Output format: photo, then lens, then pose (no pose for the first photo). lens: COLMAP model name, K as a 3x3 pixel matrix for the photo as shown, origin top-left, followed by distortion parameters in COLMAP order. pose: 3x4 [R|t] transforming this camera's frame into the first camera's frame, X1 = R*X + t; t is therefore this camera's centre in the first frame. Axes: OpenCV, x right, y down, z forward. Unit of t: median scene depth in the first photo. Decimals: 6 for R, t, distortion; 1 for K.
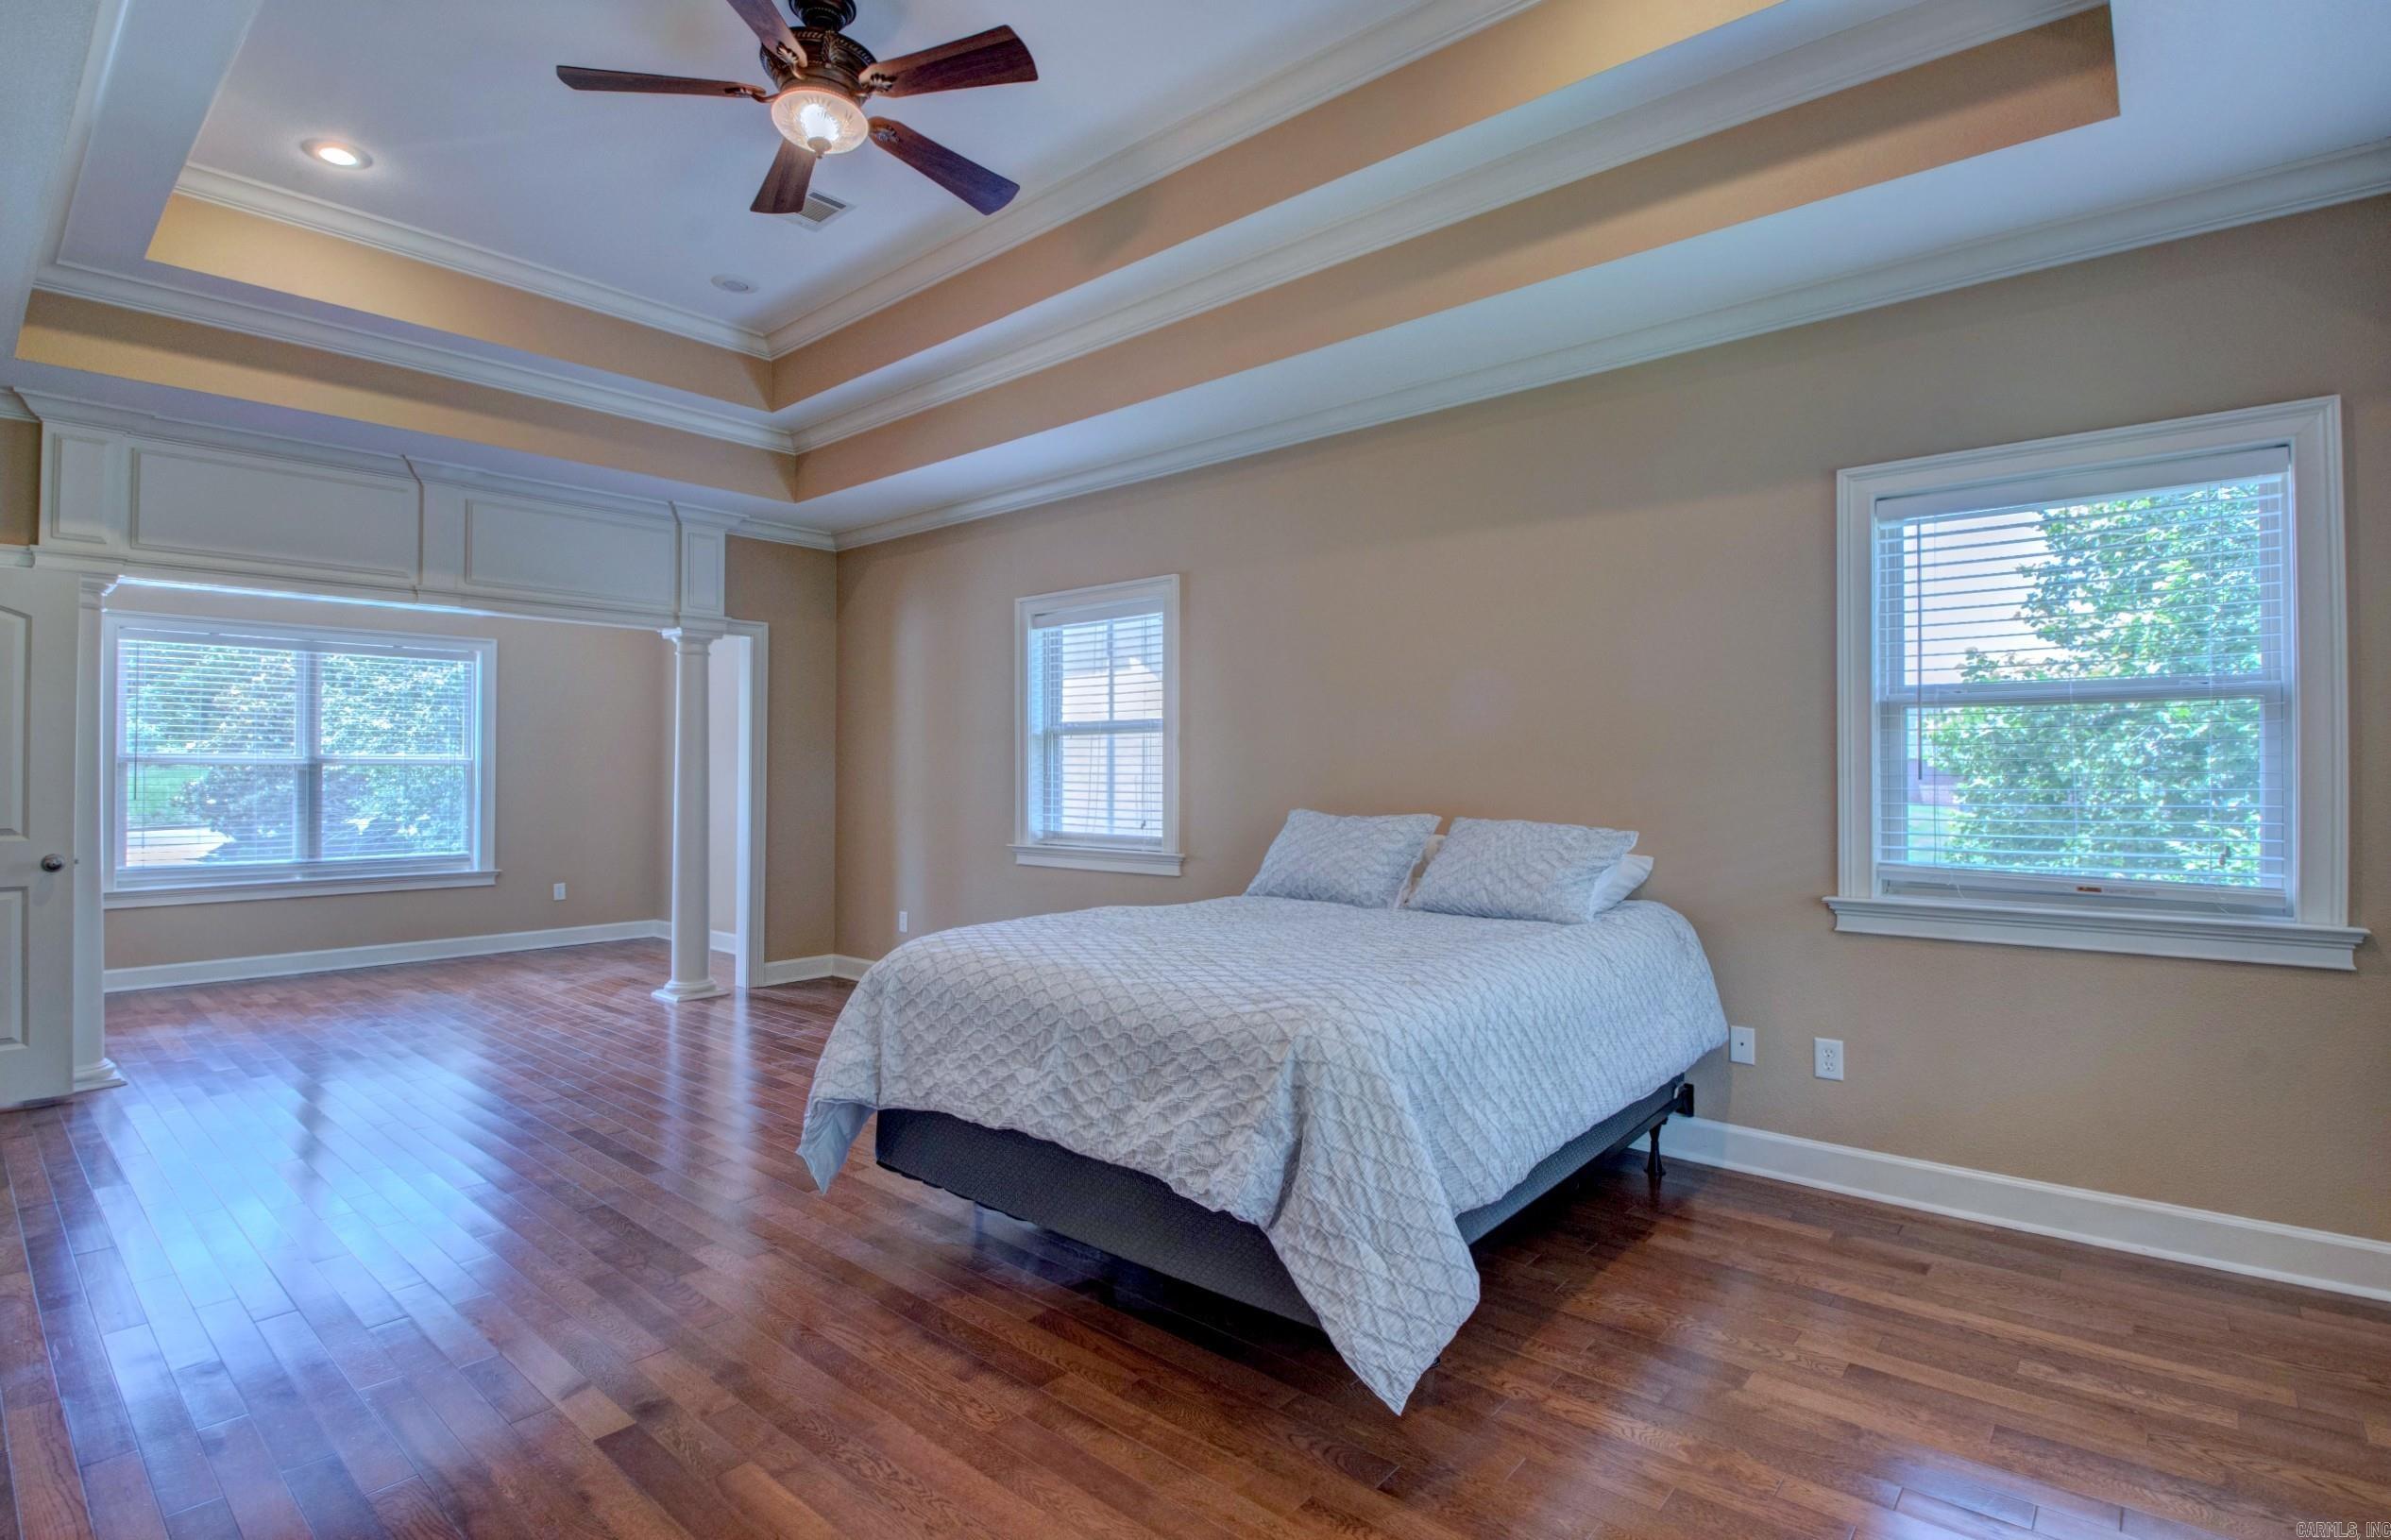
lens RADIAL K [[1133.6, 0, 1213.7], [0, 1133.6, 763.4], [0, 0, 1]] dist [0.034502, -0.042747]
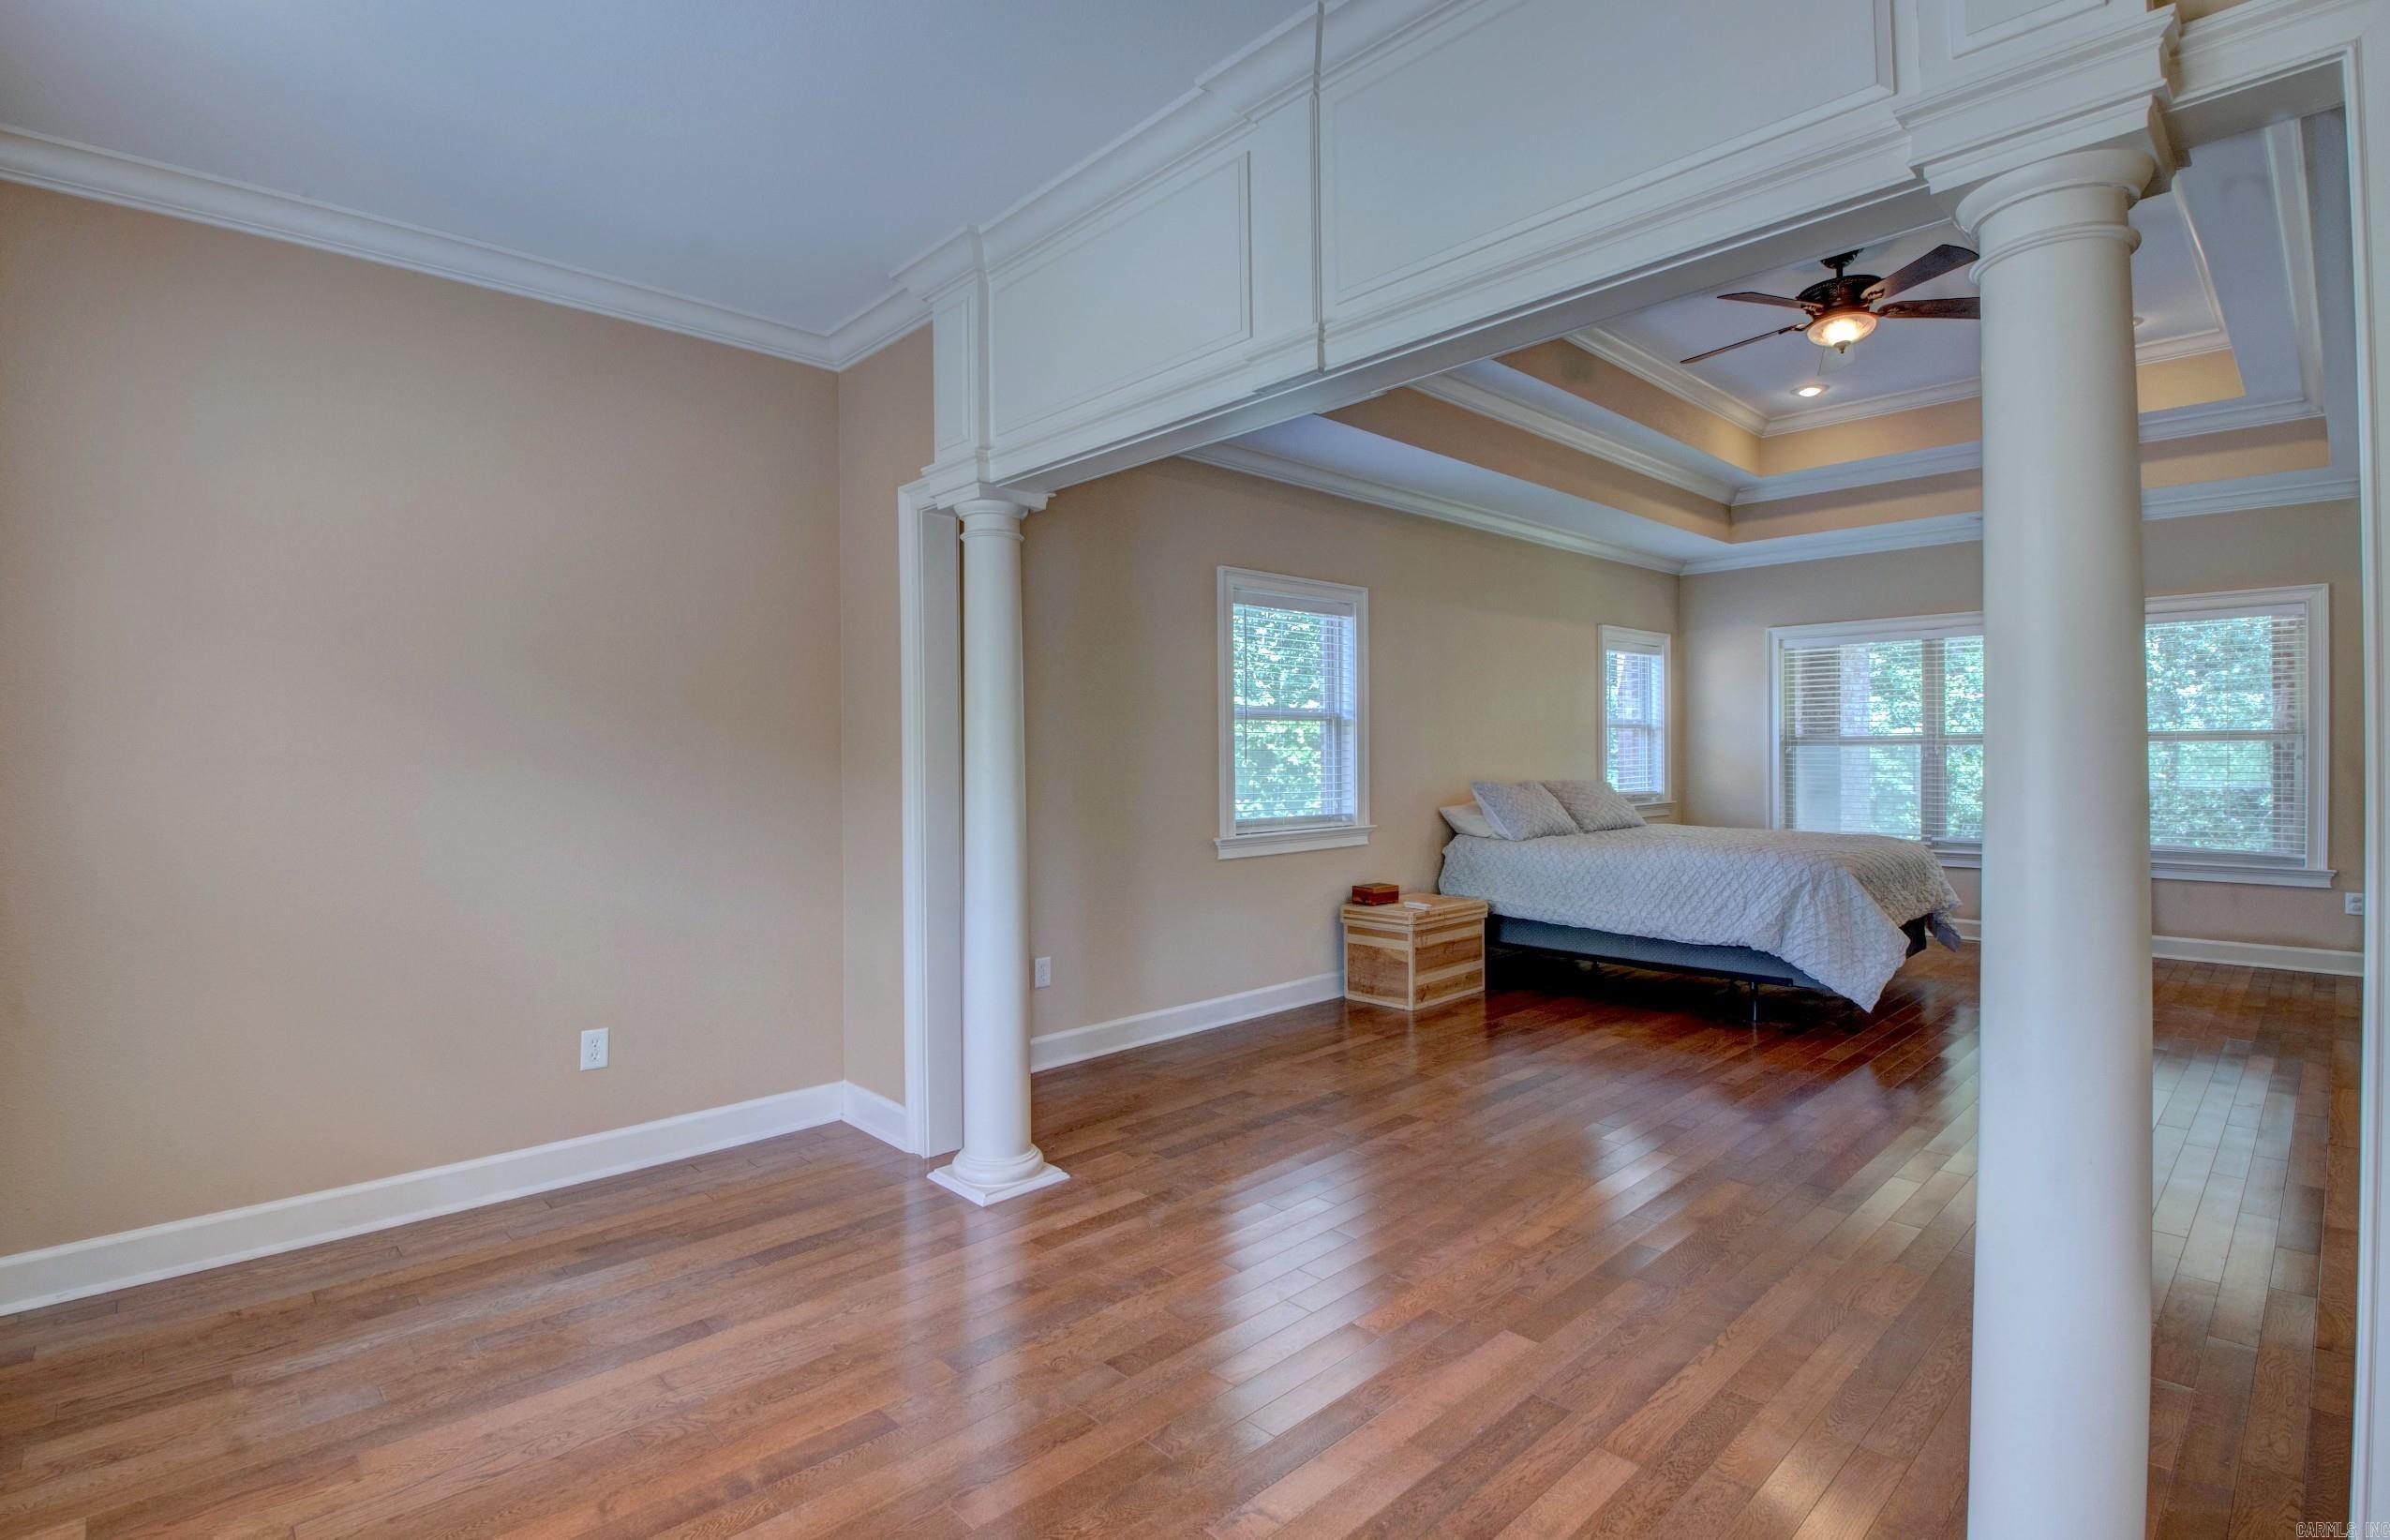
lens RADIAL K [[1133.2, 0, 1213.2], [0, 1133.2, 763.4], [0, 0, 1]] dist [0.034502, -0.042747]
pose [[0.100001, -0.004320, 0.994978, -1.003265], [0.005297, 0.999979, 0.003810, 0.008224], [-0.994973, 0.004889, 0.100021, 0.853561]]
